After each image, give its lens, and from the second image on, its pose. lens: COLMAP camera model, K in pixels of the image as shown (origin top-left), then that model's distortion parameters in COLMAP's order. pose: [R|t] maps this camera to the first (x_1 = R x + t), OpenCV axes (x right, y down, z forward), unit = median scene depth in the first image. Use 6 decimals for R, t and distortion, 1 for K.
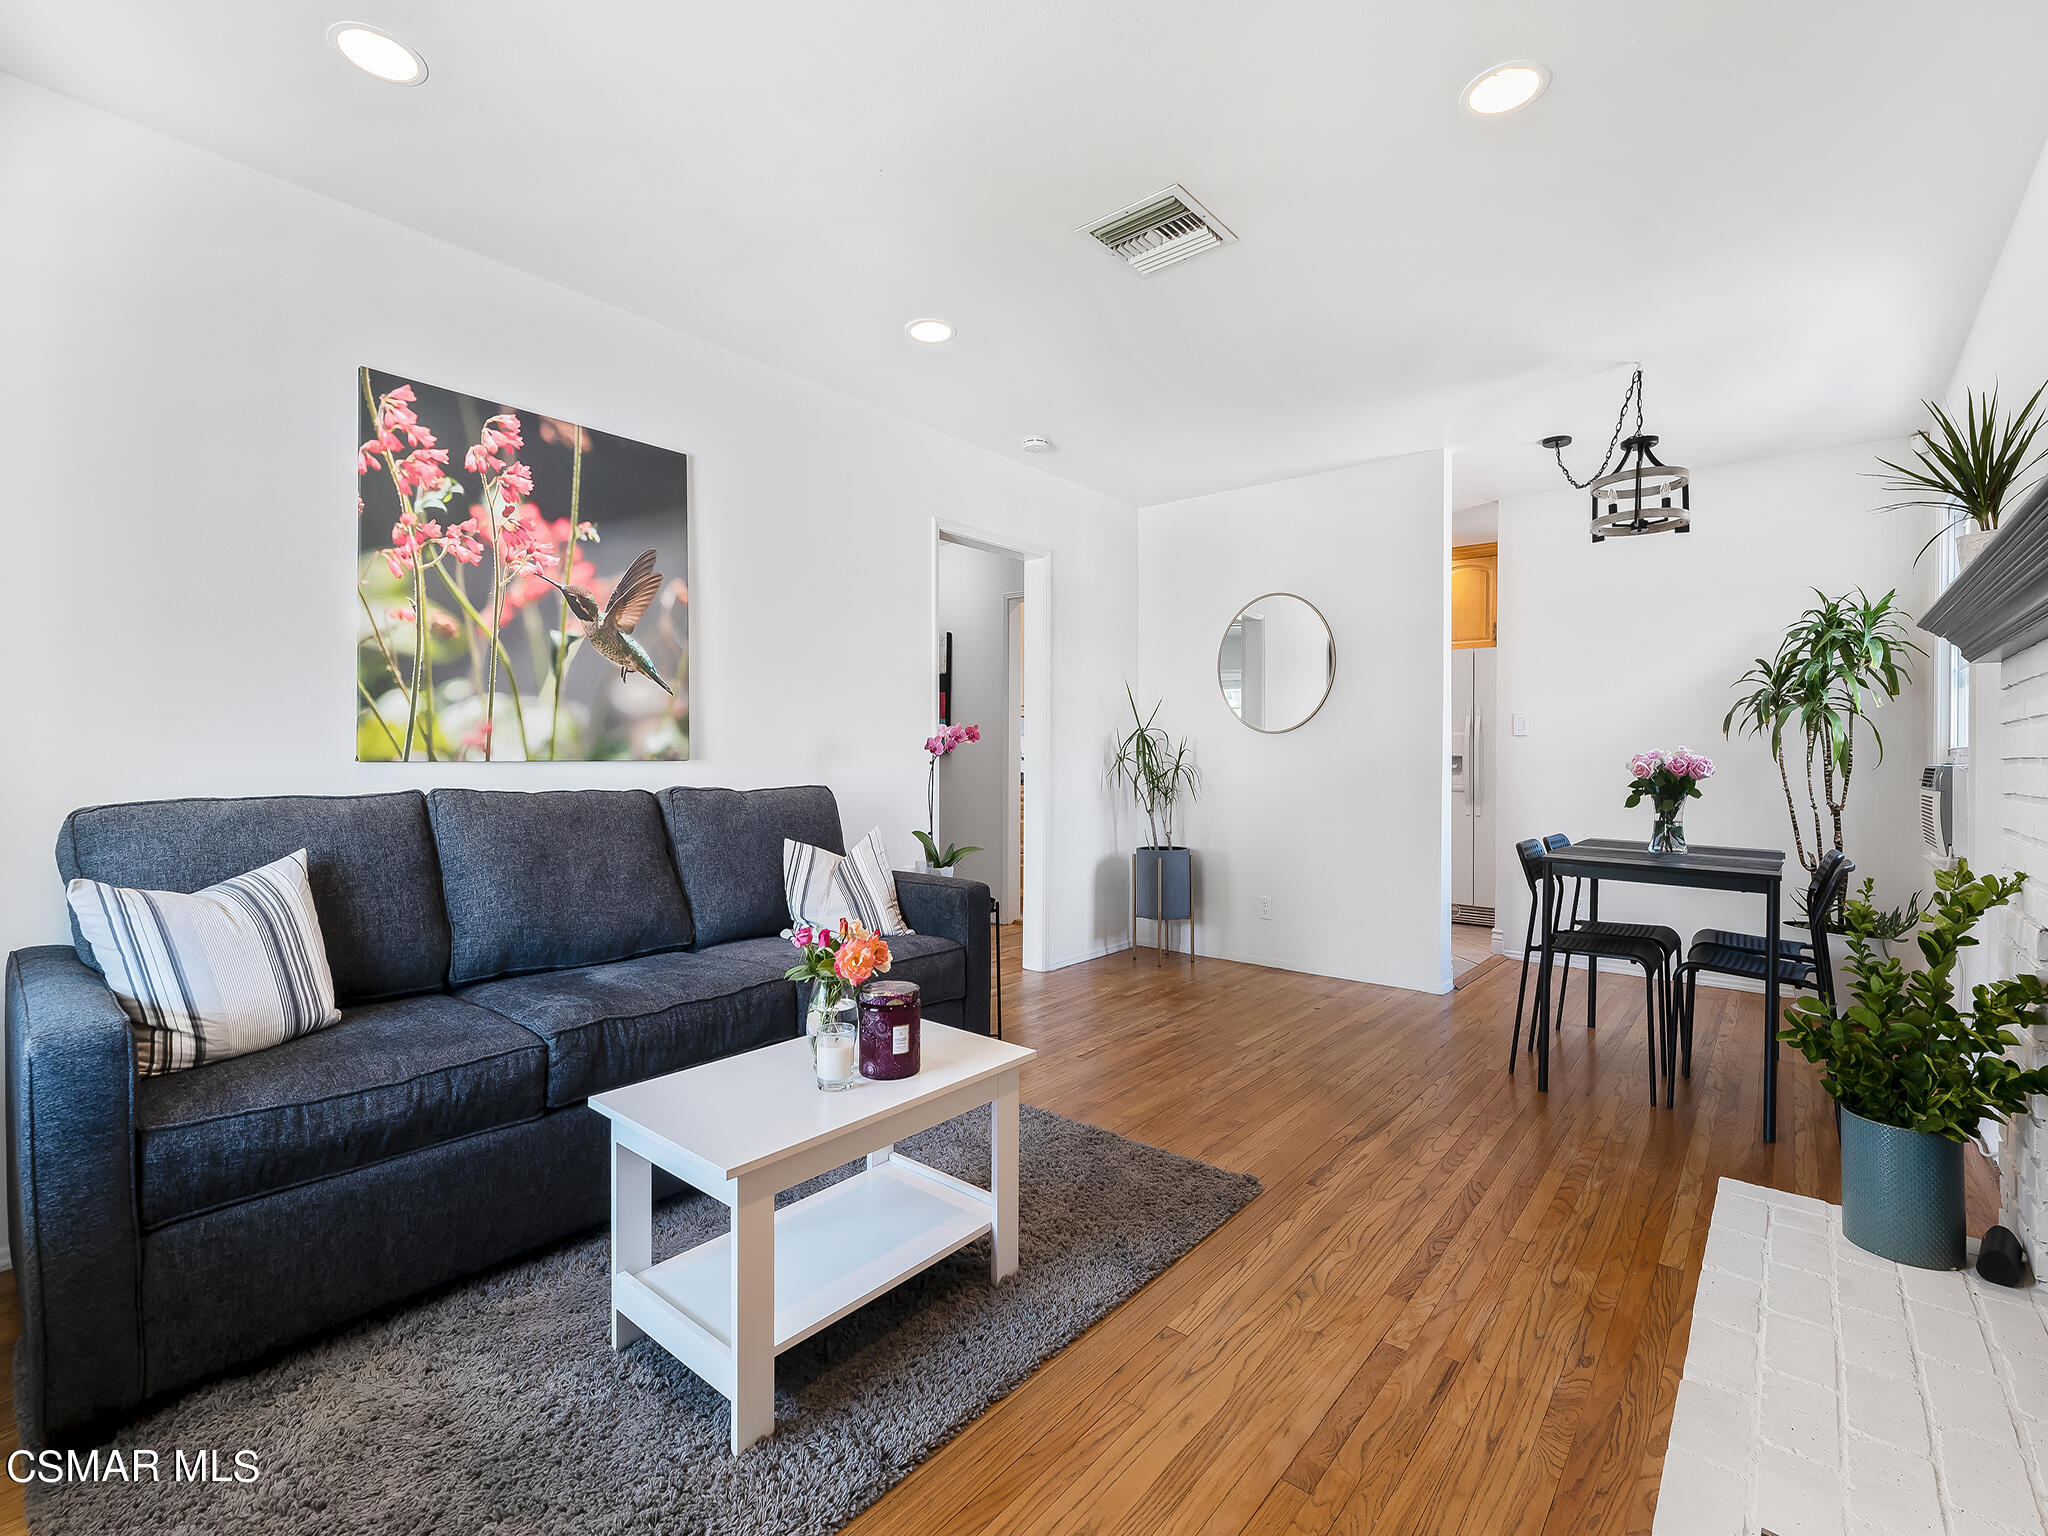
lens RADIAL K [[920.4, 0, 1024.0], [0, 920.4, 768.0], [0, 0, 1]] dist [-0.001060, -0.000026]
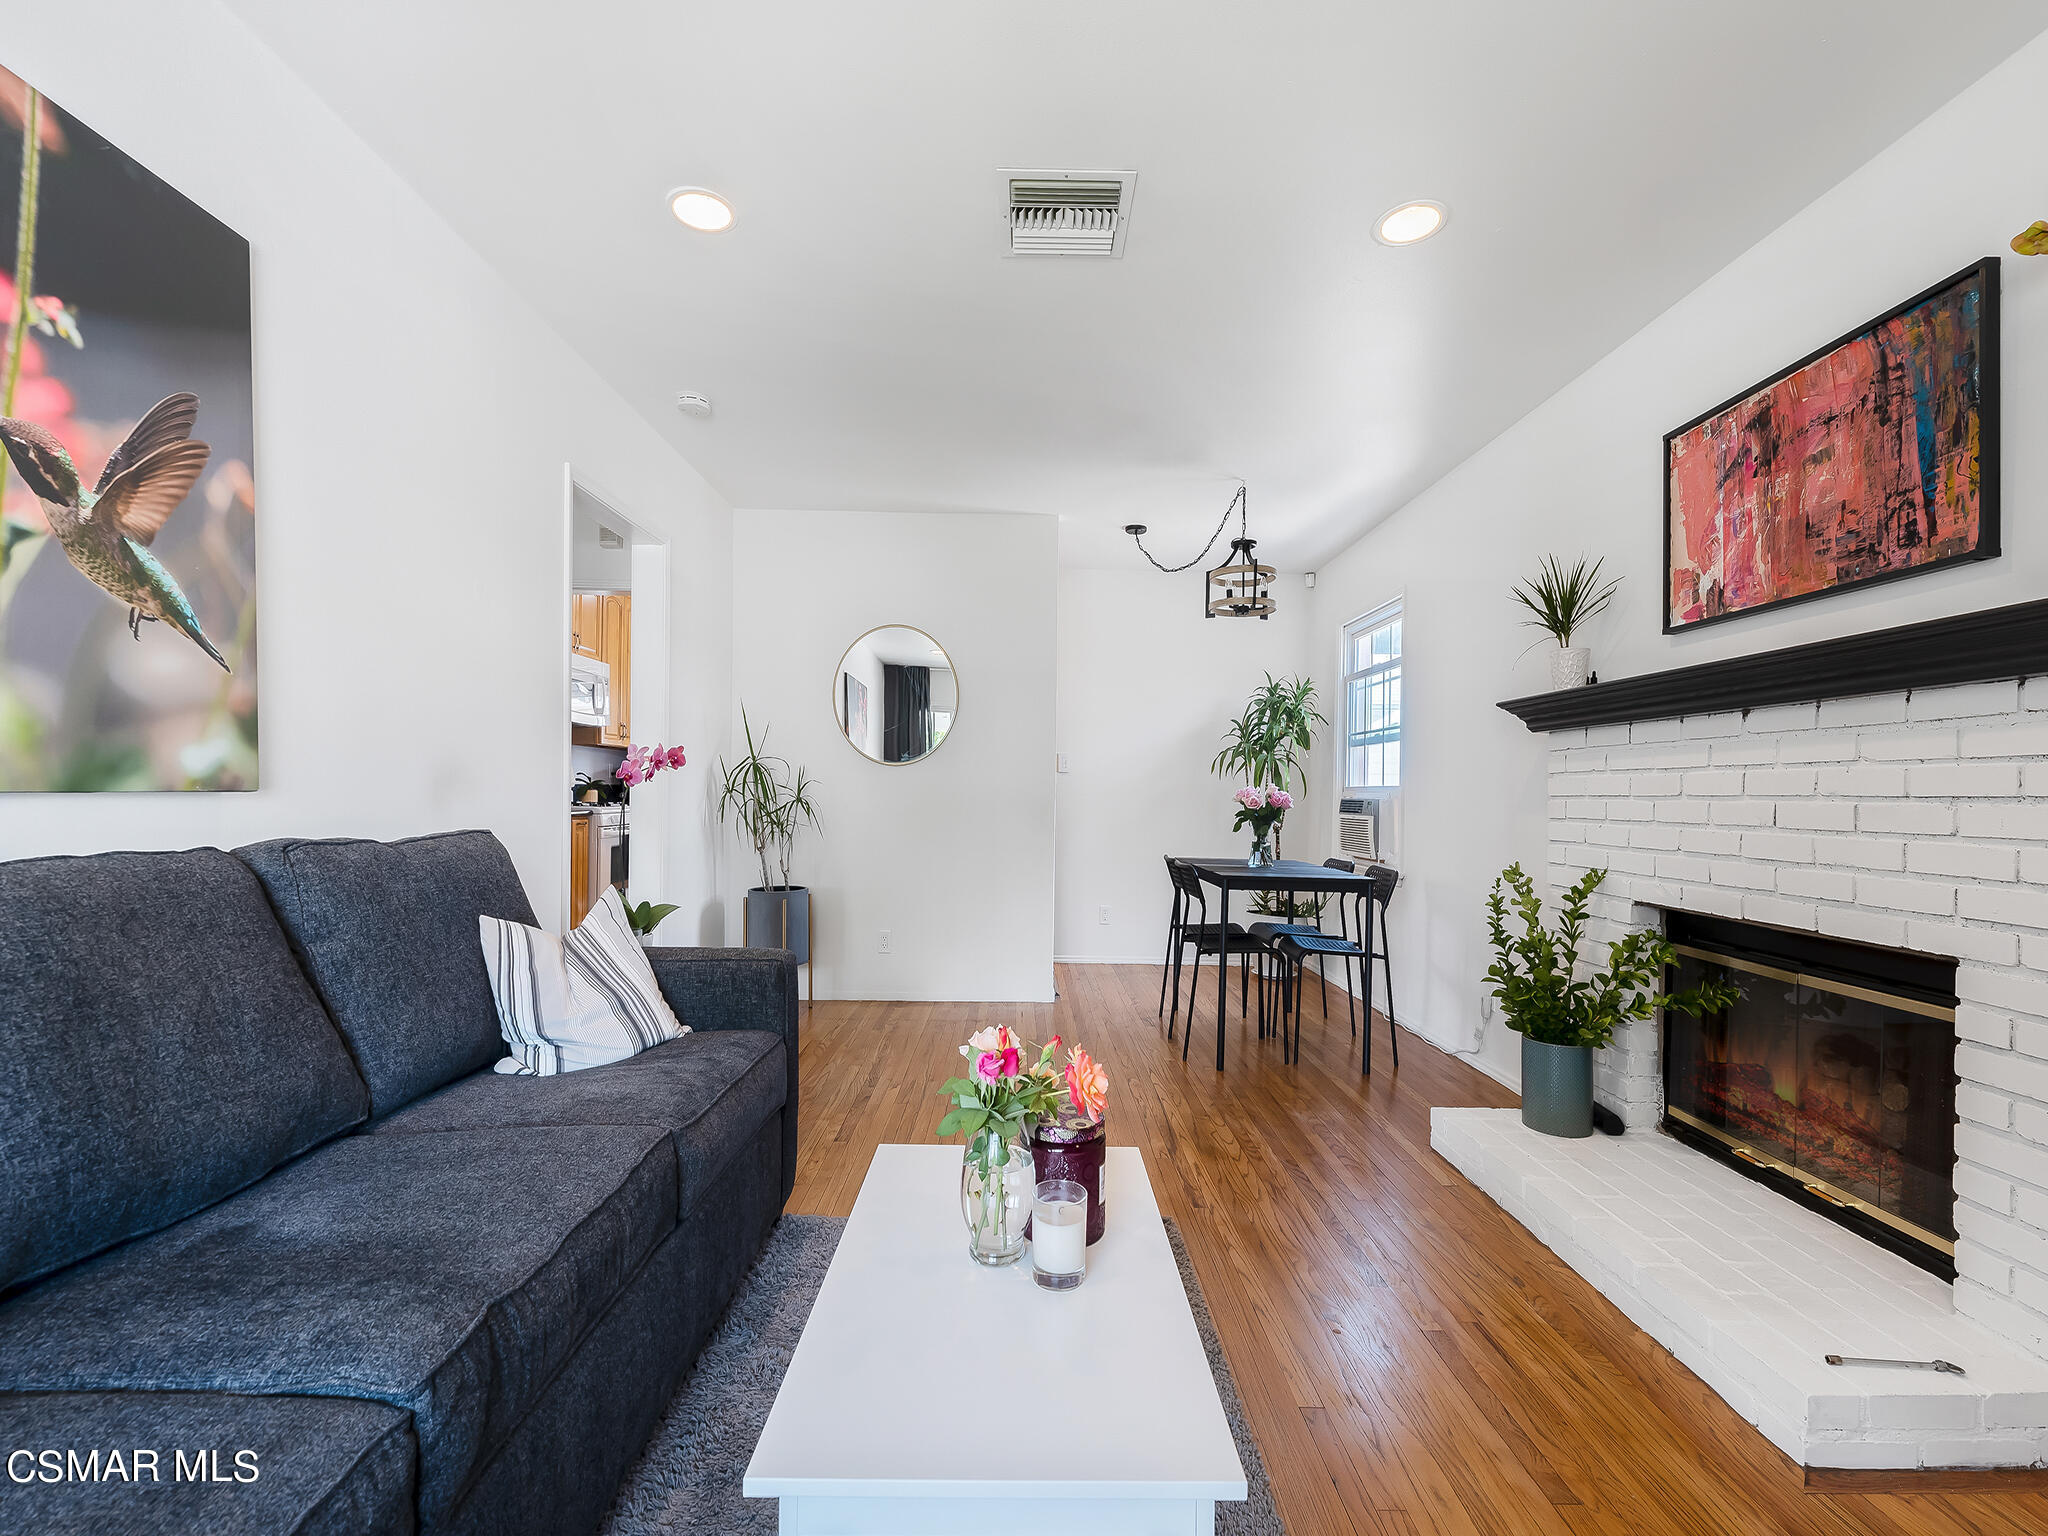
lens RADIAL K [[871.4, 0, 1028.1], [0, 871.4, 798.9], [0, 0, 1]] dist [-0.000905, 0.000119]
pose [[0.756648, -0.000588, 0.653823, -0.389201], [-0.000358, 0.999999, 0.001313, -0.004751], [-0.653823, -0.001227, 0.756647, 0.320342]]
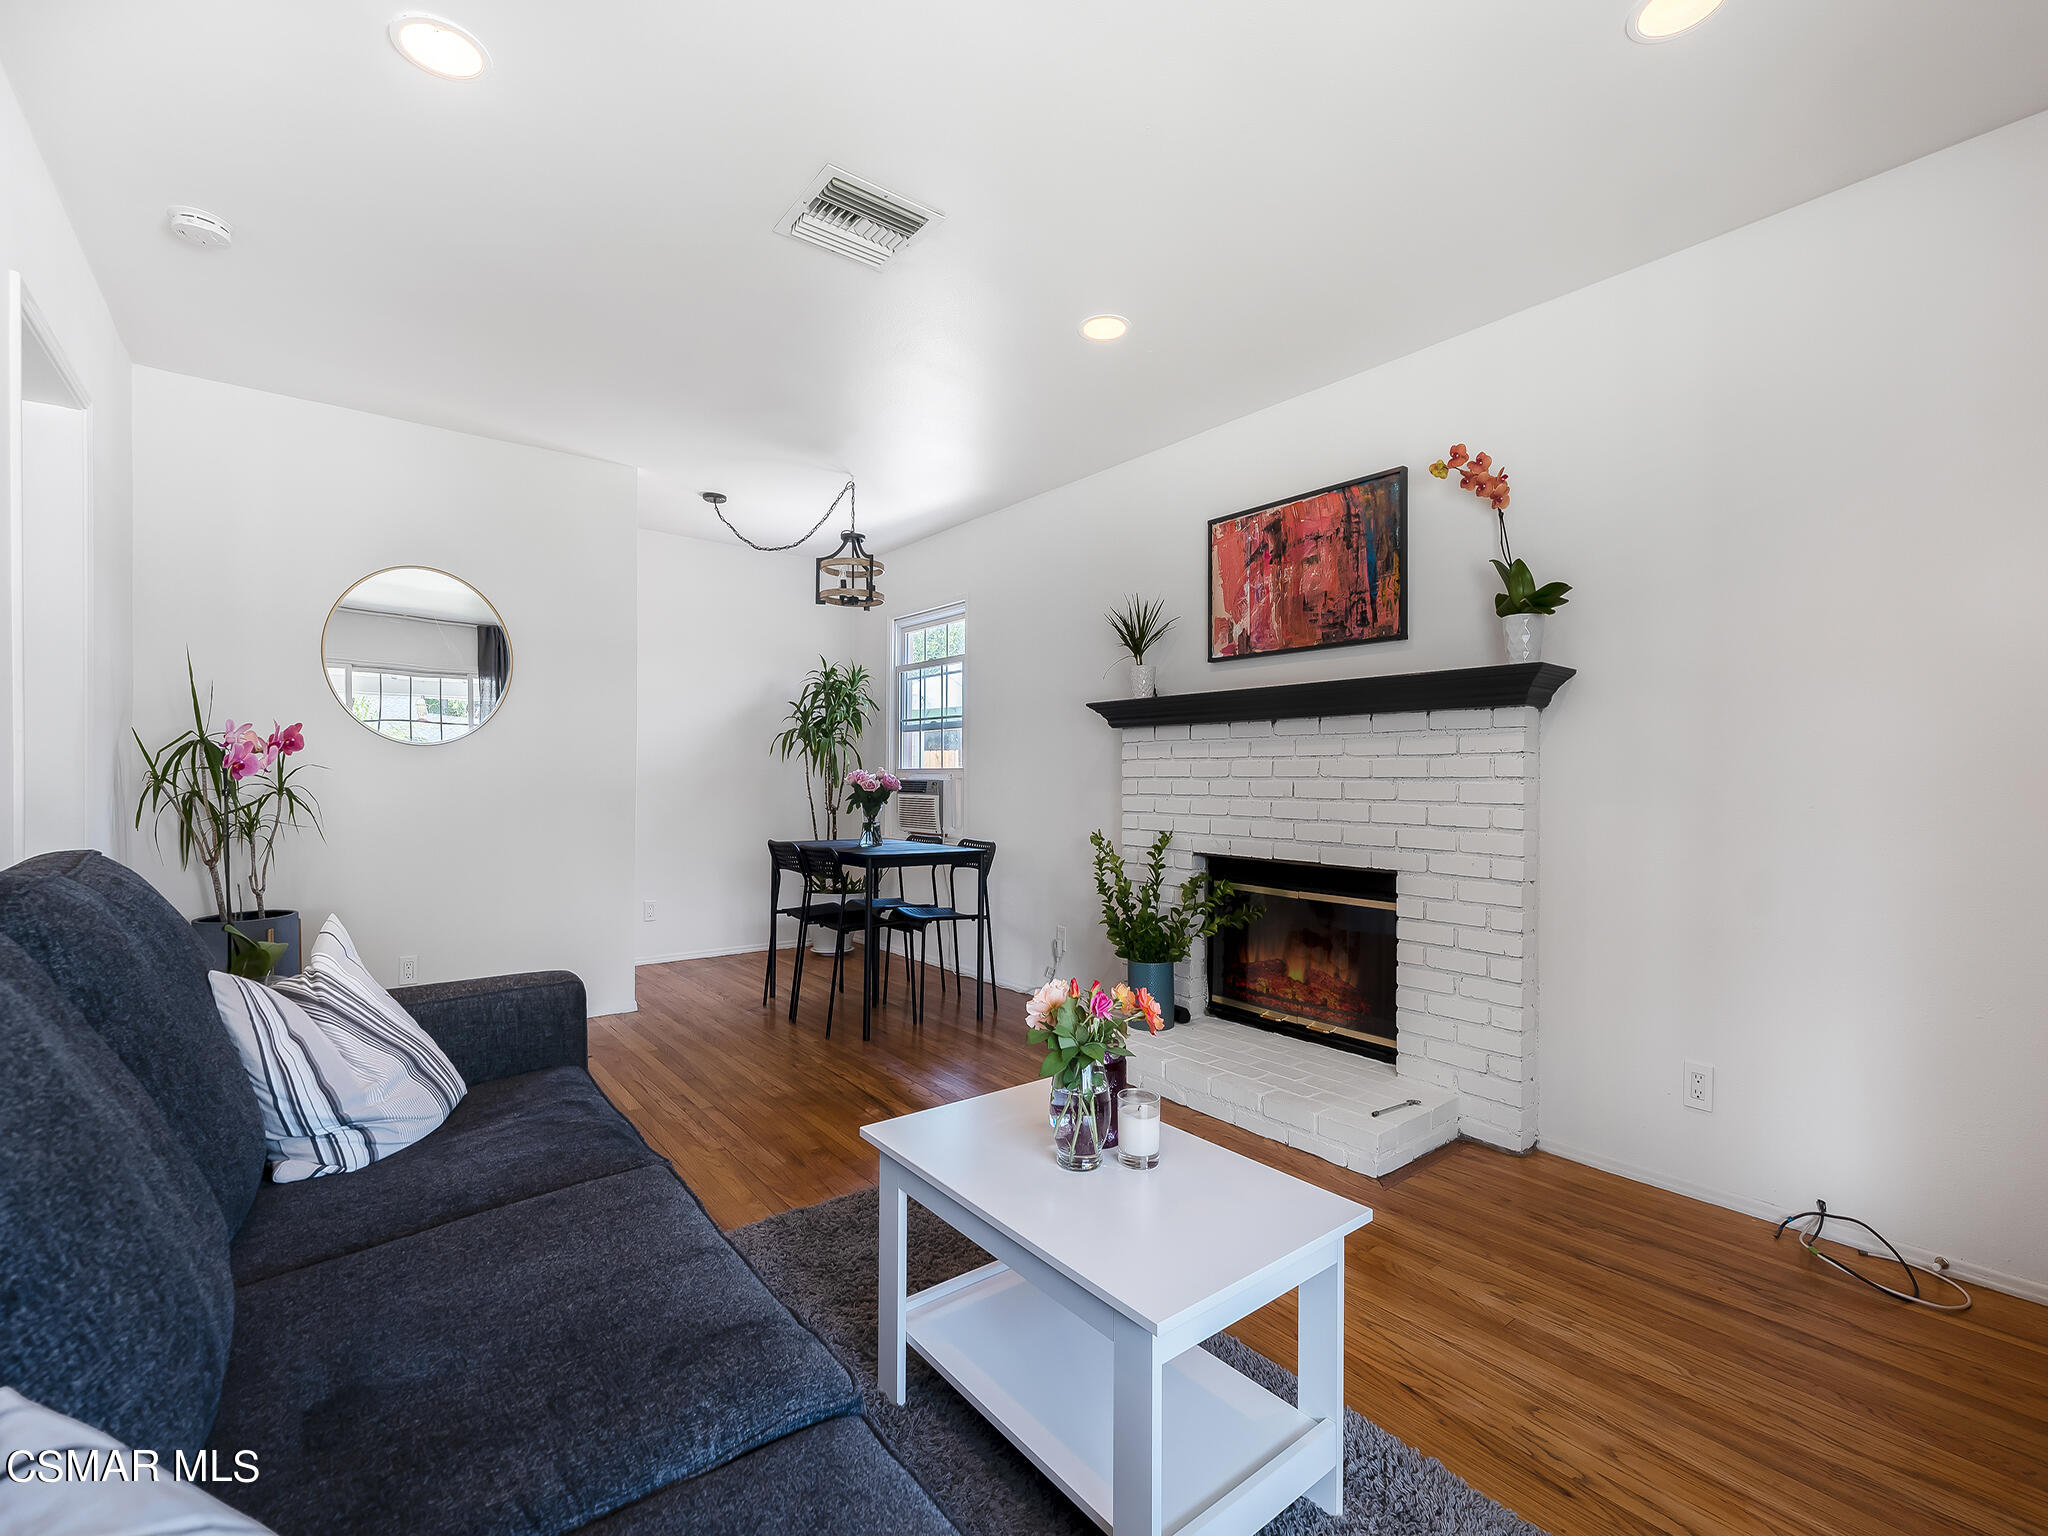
lens RADIAL K [[909.4, 0, 1027.6], [0, 909.4, 787.6], [0, 0, 1]] dist [0.003978, 0.000365]
pose [[0.194909, -0.018141, 0.980654, -0.648460], [0.010191, 0.999812, 0.016469, -0.015411], [-0.980768, 0.006784, 0.195057, 0.565078]]
